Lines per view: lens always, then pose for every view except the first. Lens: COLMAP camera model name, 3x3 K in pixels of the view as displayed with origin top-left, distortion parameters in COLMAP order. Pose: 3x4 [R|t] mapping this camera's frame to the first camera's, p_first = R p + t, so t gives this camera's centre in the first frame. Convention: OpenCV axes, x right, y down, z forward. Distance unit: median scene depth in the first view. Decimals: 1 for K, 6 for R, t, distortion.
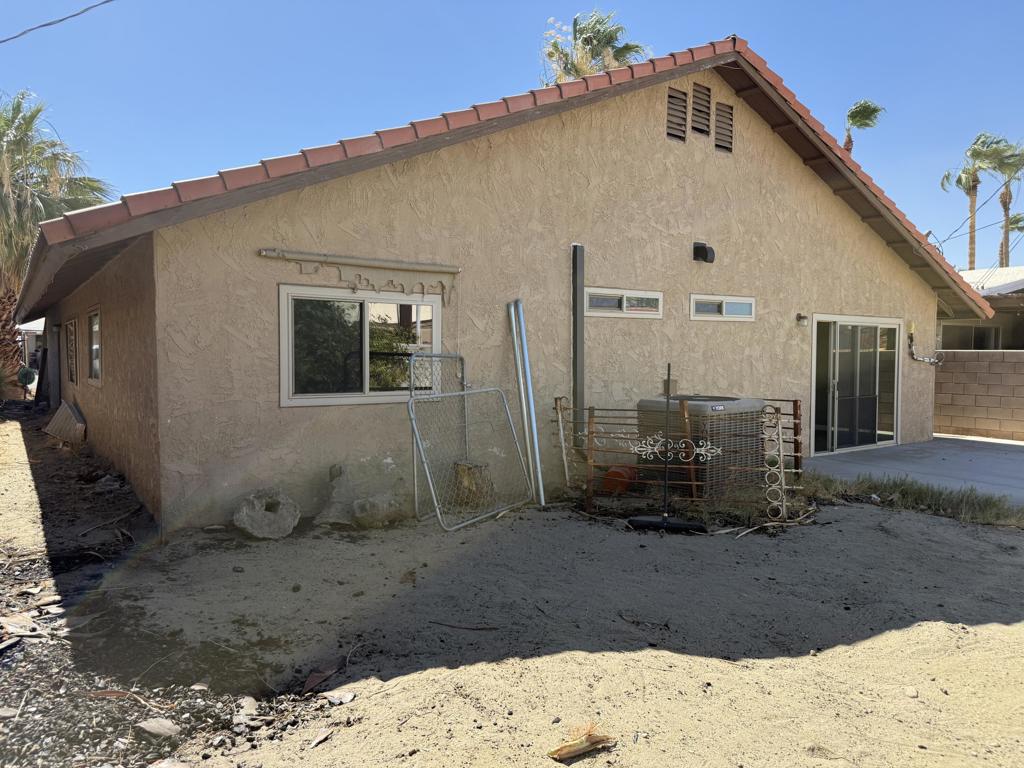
lens RADIAL K [[723.2, 0, 513.2], [0, 723.2, 387.1], [0, 0, 1]] dist [0.089695, -0.114266]
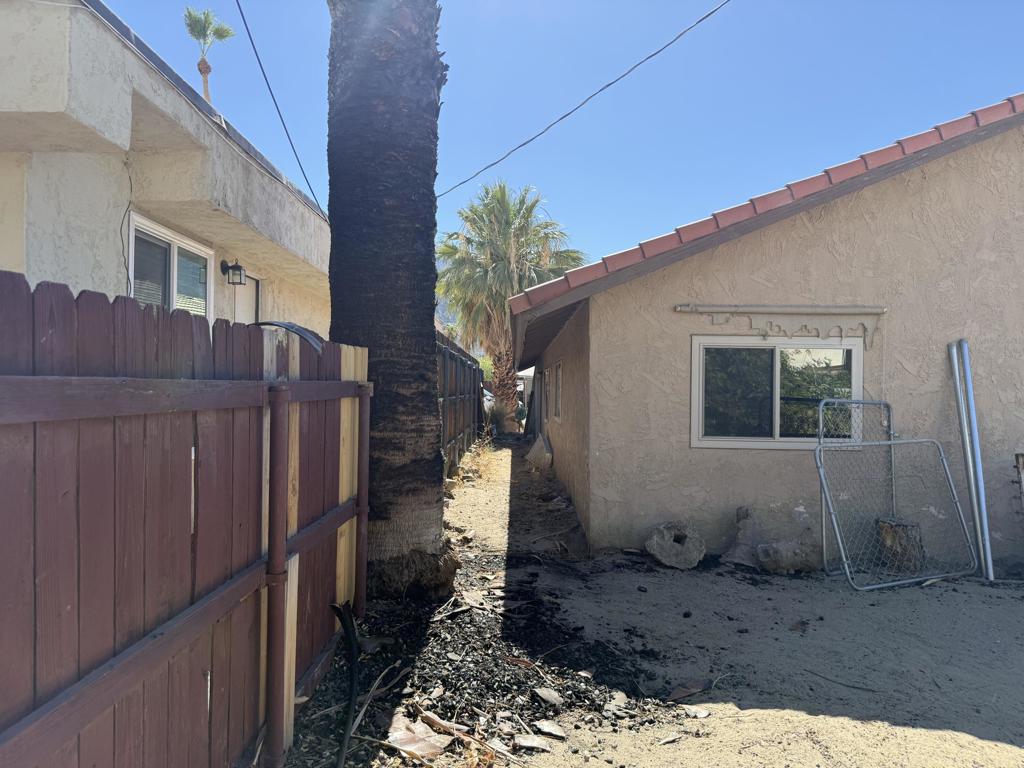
lens RADIAL K [[719.7, 0, 516.2], [0, 719.7, 371.0], [0, 0, 1]] dist [0.081222, -0.146414]
pose [[0.825159, -0.010840, -0.564796, 0.069781], [-0.035005, 0.996913, -0.070277, -0.001030], [0.563815, 0.077761, 0.822233, -0.038486]]
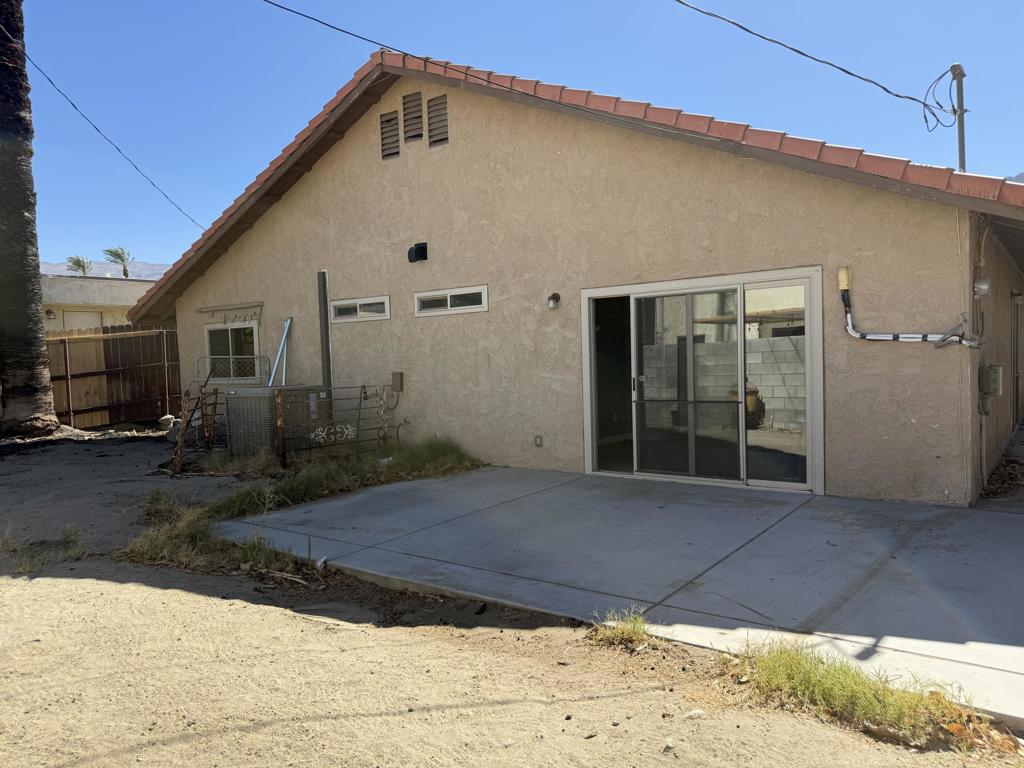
lens RADIAL K [[723.2, 0, 513.2], [0, 723.2, 387.1], [0, 0, 1]] dist [0.089695, -0.114266]
pose [[0.306568, 0.031821, -0.951317, 1.869531], [-0.010637, 0.999493, 0.030004, -0.032599], [0.951789, 0.000921, 0.306751, 1.158284]]
